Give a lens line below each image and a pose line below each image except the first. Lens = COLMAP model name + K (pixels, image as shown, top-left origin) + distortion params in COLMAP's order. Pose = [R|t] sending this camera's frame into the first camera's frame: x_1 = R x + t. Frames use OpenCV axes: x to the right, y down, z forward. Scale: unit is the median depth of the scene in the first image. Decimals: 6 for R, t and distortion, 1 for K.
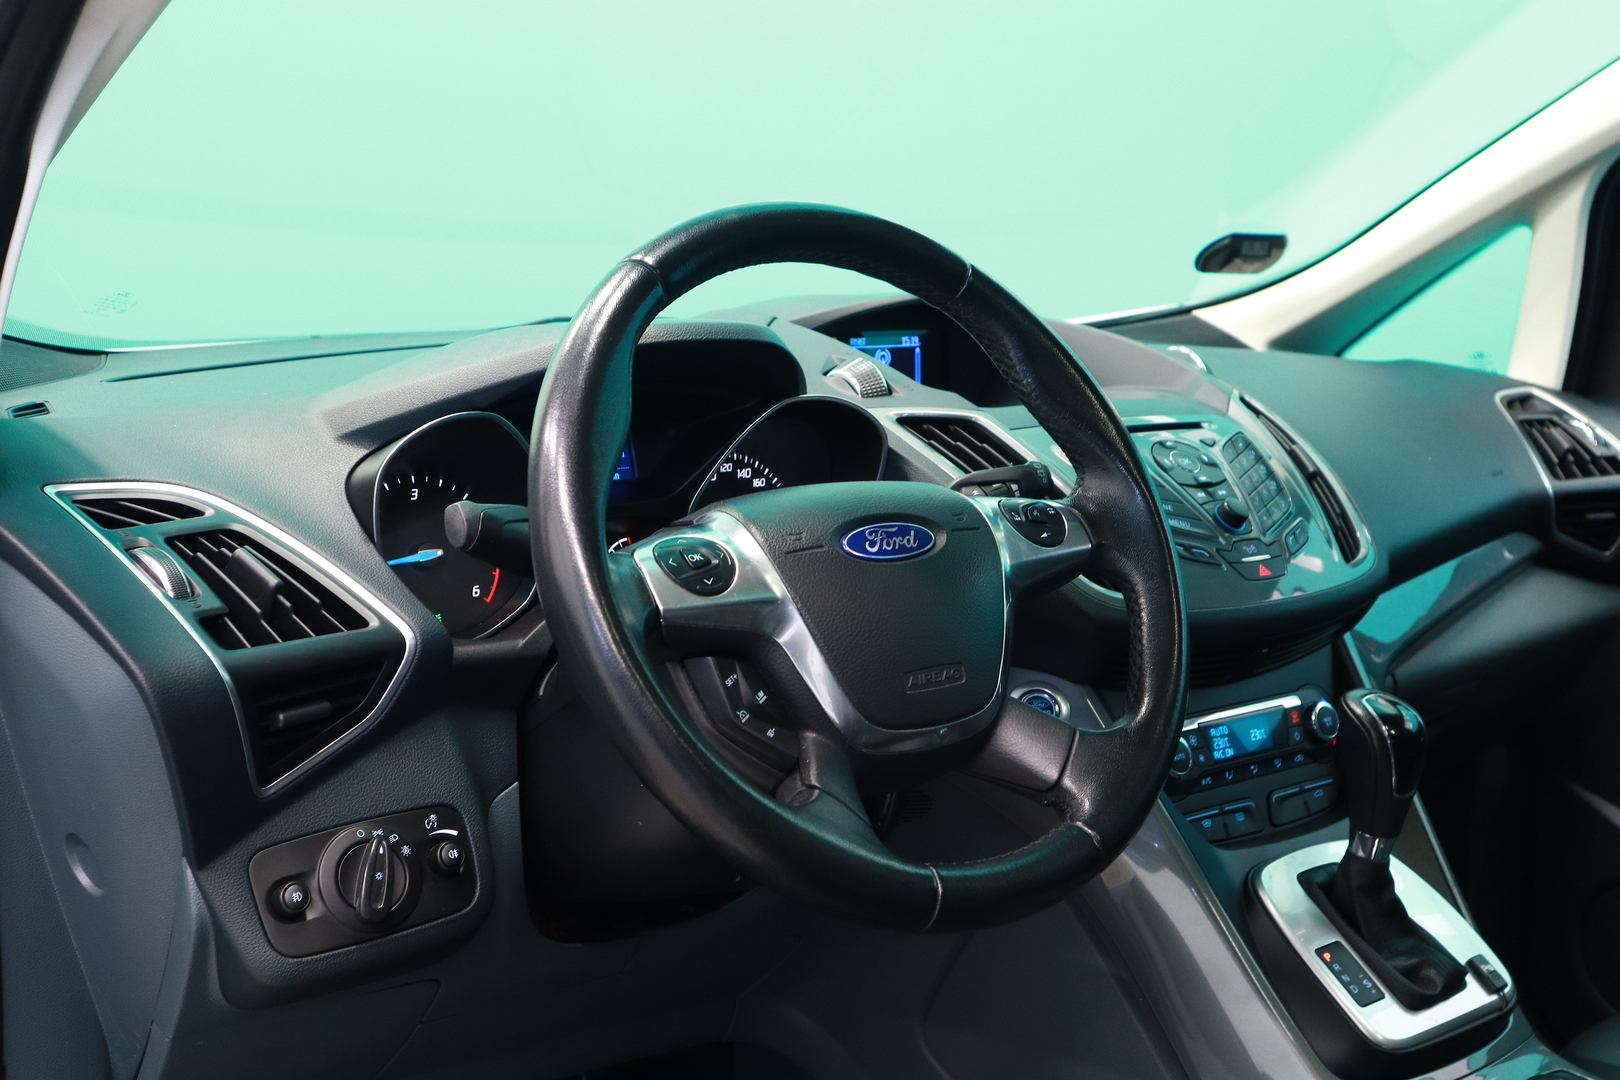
lens RADIAL K [[1799.1, 0, 822.0], [0, 1799.1, 543.6], [0, 0, 1]] dist [0.003842, 0.000000]
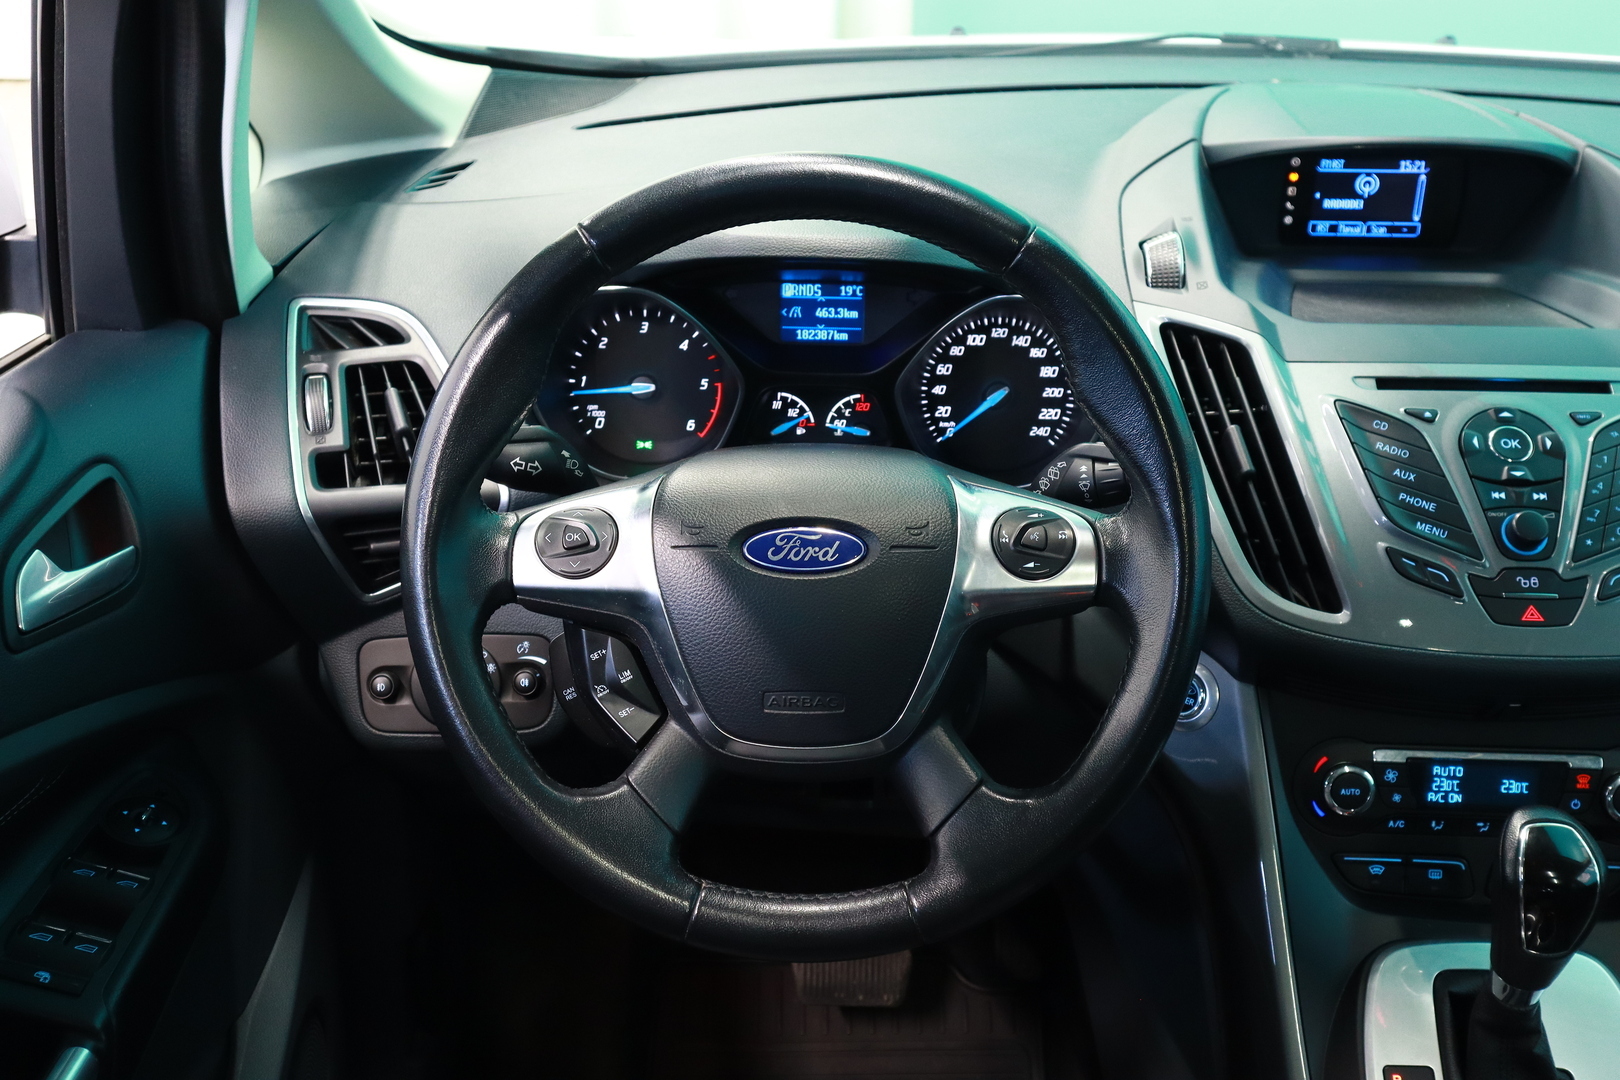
lens RADIAL K [[1799.1, 0, 810.7], [0, 1799.1, 538.5], [0, 0, 1]] dist [0.003842, 0.000000]
pose [[0.775280, 0.284804, -0.563762, 0.431038], [-0.105602, 0.938453, 0.328869, -0.240218], [0.622727, -0.195431, 0.757639, 0.204663]]
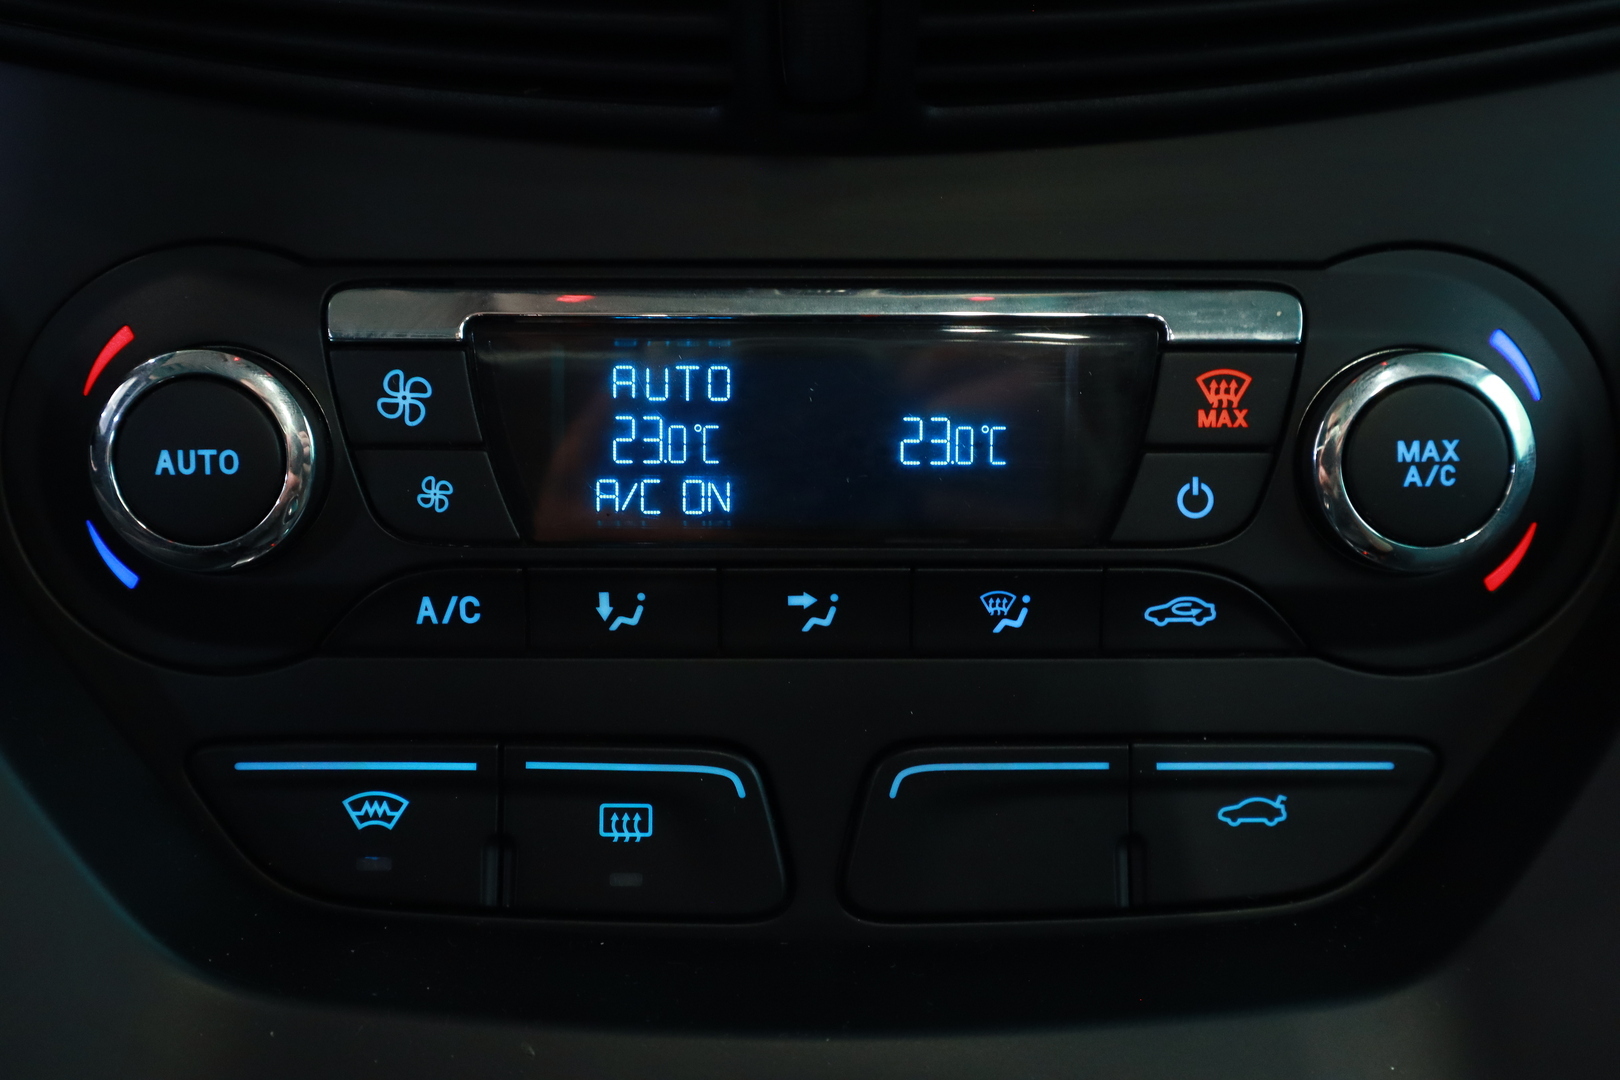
lens RADIAL K [[1904.8, 0, 819.2], [0, 1904.8, 534.0], [0, 0, 1]] dist [-0.015011, 0.000000]
pose [[0.809221, 0.260807, -0.526443, 0.347454], [-0.097618, 0.943298, 0.317269, 0.052194], [0.579338, -0.205350, 0.788796, 0.841472]]
